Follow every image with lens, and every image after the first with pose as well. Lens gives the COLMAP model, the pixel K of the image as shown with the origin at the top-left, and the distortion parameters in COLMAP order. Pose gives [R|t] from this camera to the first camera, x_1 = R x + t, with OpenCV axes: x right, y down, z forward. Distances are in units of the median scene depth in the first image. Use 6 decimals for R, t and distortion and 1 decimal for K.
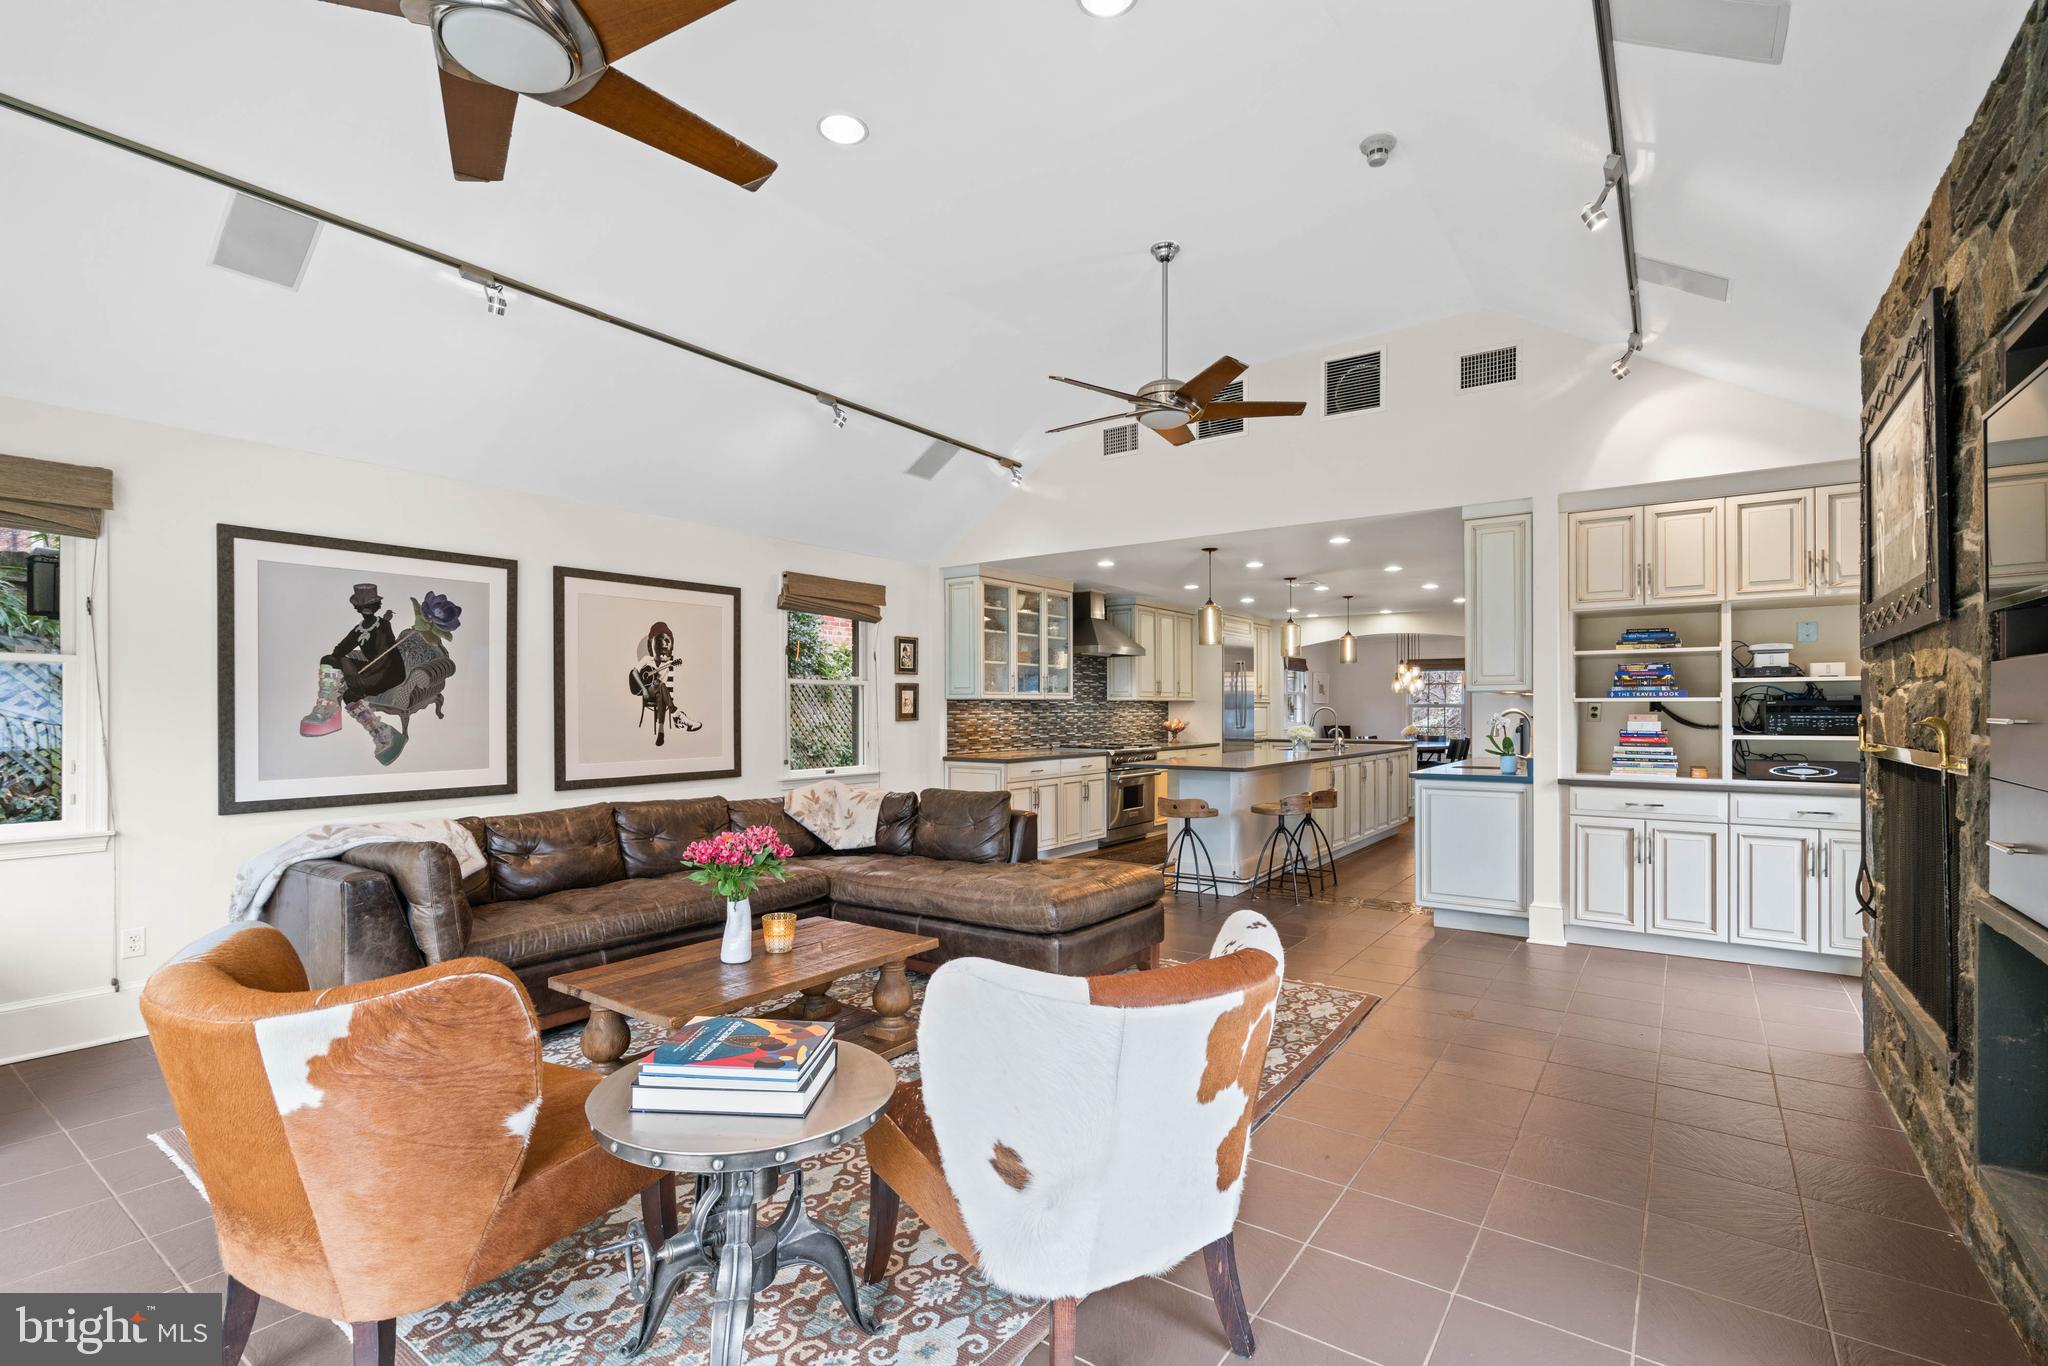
lens RADIAL K [[920.4, 0, 1027.6], [0, 920.4, 713.3], [0, 0, 1]] dist [-0.007345, 0.001661]
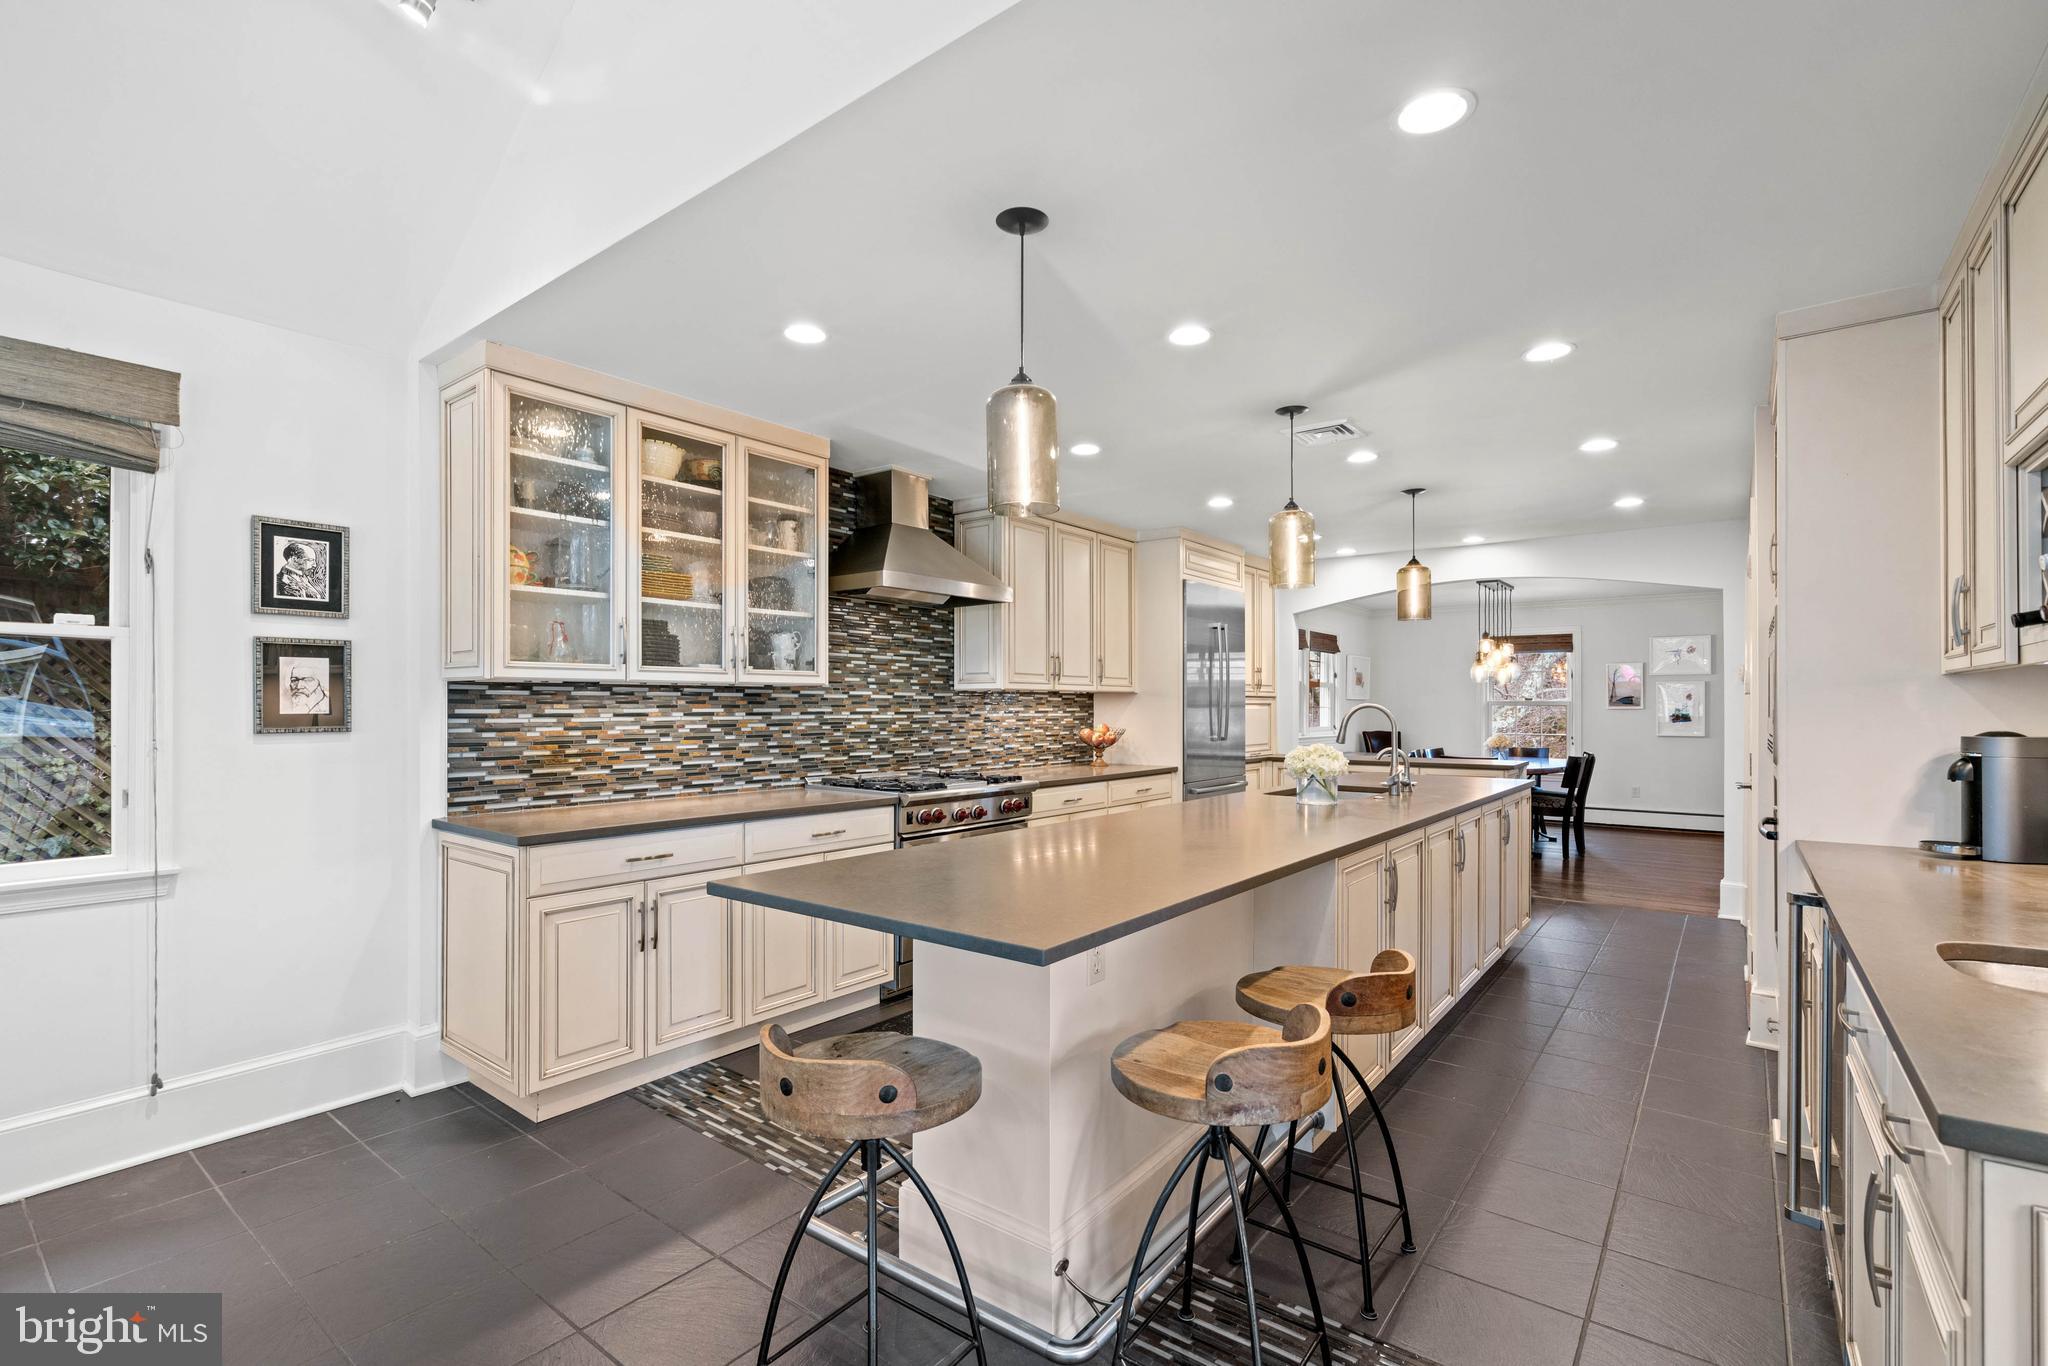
lens RADIAL K [[920.4, 0, 1023.7], [0, 920.4, 698.4], [0, 0, 1]] dist [-0.007345, 0.001661]
pose [[0.999244, 0.004584, -0.038618, 0.161932], [-0.005083, 0.999905, -0.012823, -0.002792], [0.038556, 0.013010, 0.999172, 0.513068]]
